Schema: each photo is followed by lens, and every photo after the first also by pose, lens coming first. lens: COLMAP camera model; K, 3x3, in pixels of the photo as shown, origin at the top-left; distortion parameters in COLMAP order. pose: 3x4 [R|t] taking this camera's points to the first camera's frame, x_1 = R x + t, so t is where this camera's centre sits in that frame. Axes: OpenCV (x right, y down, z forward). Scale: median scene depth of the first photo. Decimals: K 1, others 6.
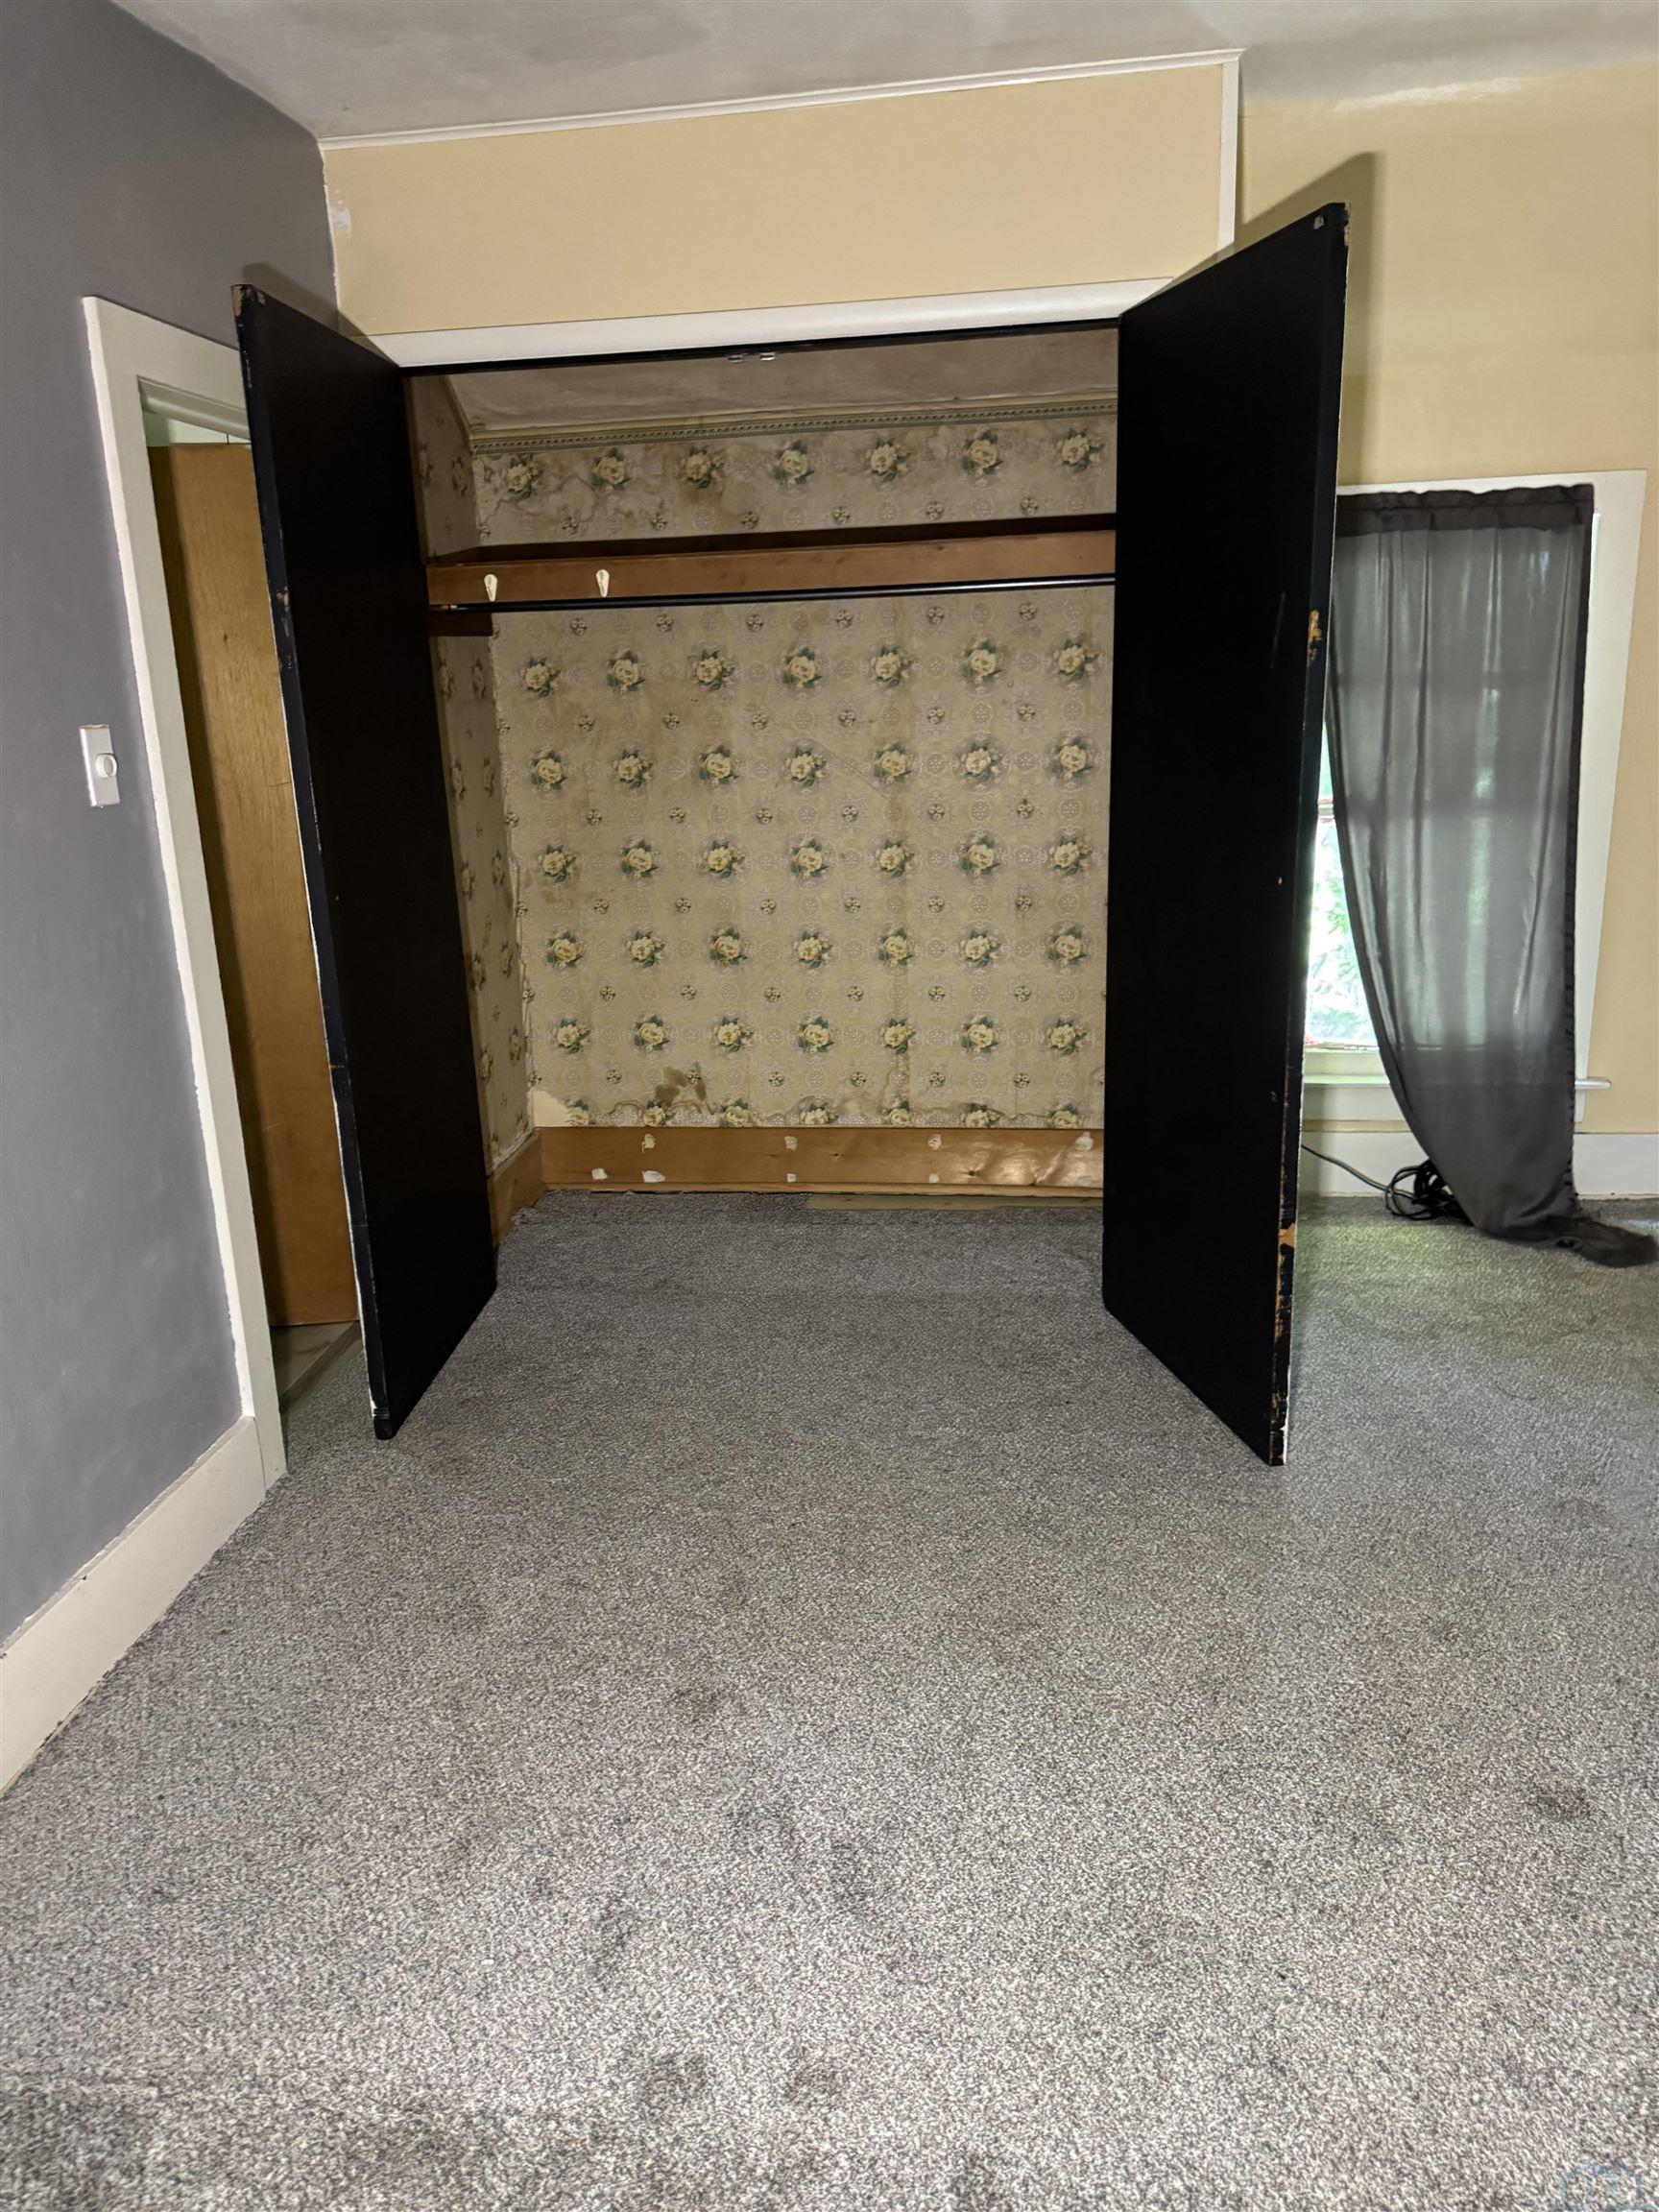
lens RADIAL K [[1543.2, 0, 827.4], [0, 1543.2, 1098.9], [0, 0, 1]] dist [-0.019557, 0.003451]
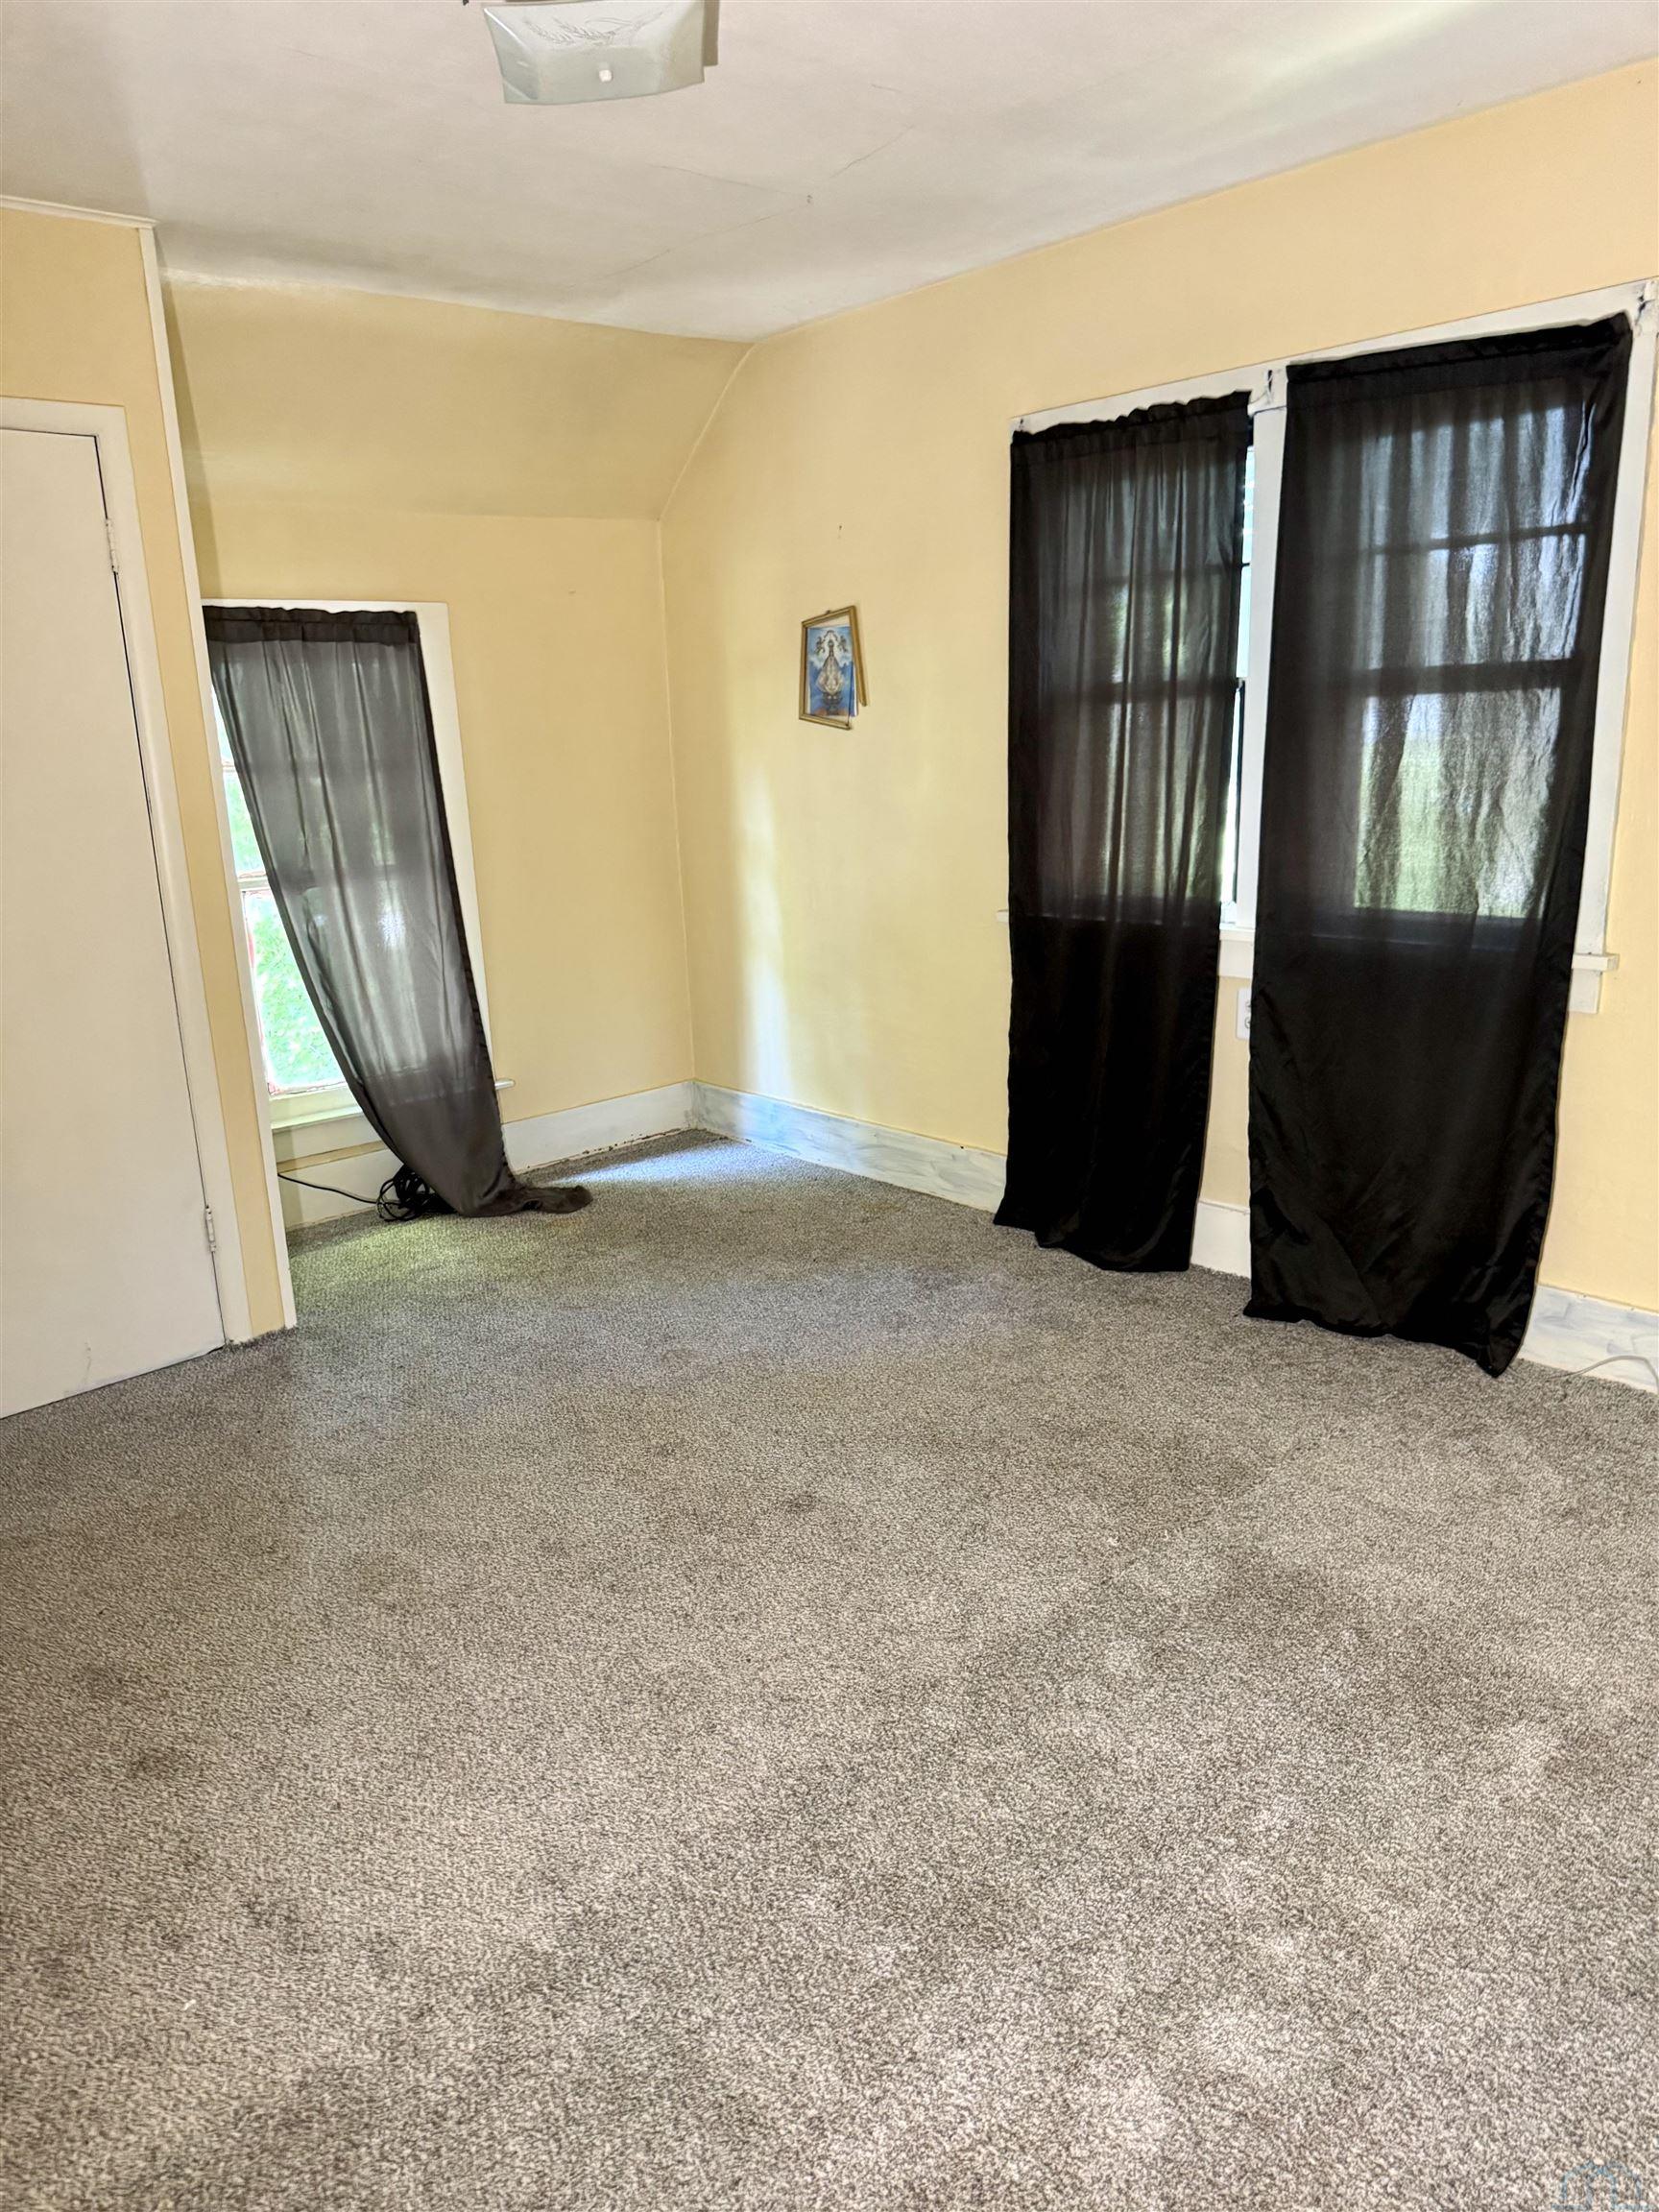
lens RADIAL K [[1535.1, 0, 818.0], [0, 1535.1, 1095.7], [0, 0, 1]] dist [0.133610, -0.266157]
pose [[0.645339, -0.169192, 0.744923, -0.292250], [0.216304, 0.975726, 0.034227, 0.013182], [-0.732632, 0.139042, 0.666271, -0.035857]]
